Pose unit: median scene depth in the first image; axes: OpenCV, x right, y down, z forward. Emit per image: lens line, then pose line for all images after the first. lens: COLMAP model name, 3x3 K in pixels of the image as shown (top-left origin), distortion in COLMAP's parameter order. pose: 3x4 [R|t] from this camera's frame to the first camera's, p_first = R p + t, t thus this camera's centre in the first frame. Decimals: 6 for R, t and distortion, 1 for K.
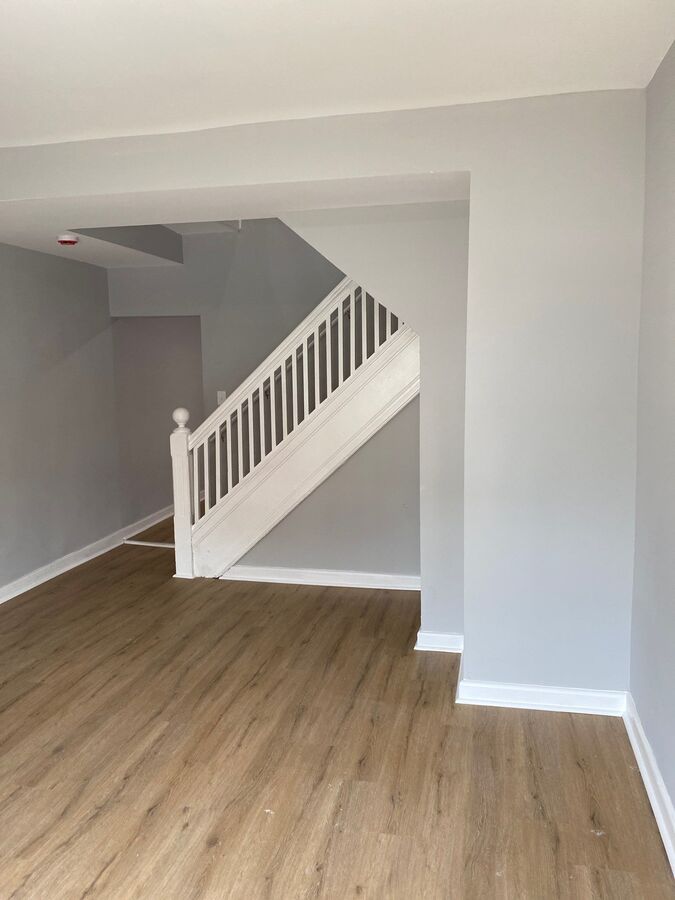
lens RADIAL K [[684.3, 0, 342.9], [0, 684.3, 447.8], [0, 0, 1]] dist [0.032595, -0.048901]
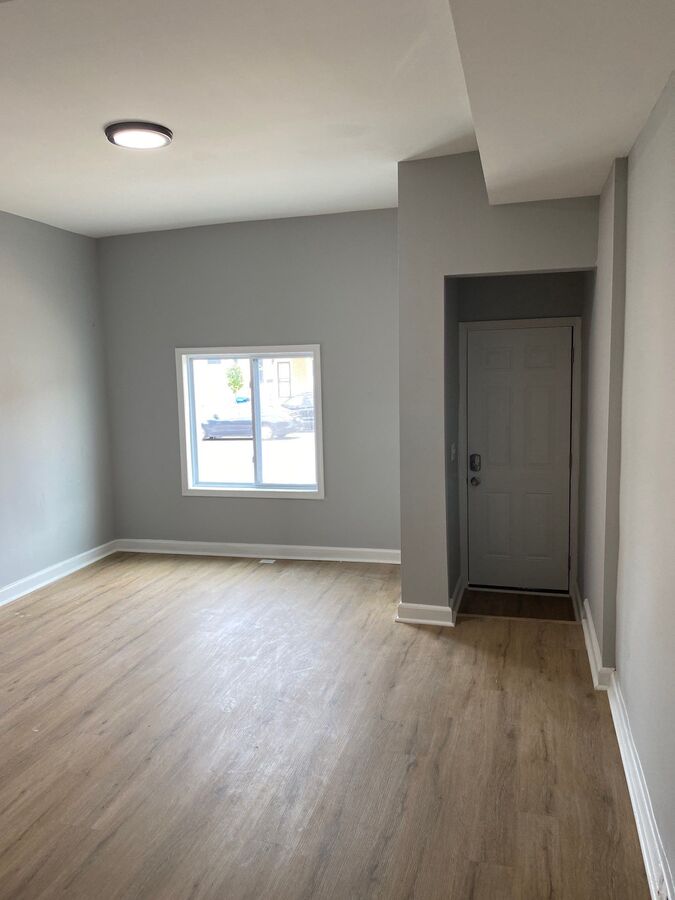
lens RADIAL K [[684.3, 0, 342.9], [0, 684.3, 447.8], [0, 0, 1]] dist [0.032595, -0.048901]
pose [[-0.998060, 0.031584, 0.053653, -0.649266], [0.043609, 0.969700, 0.240376, -0.205689], [-0.044435, 0.242250, -0.969196, 1.798260]]
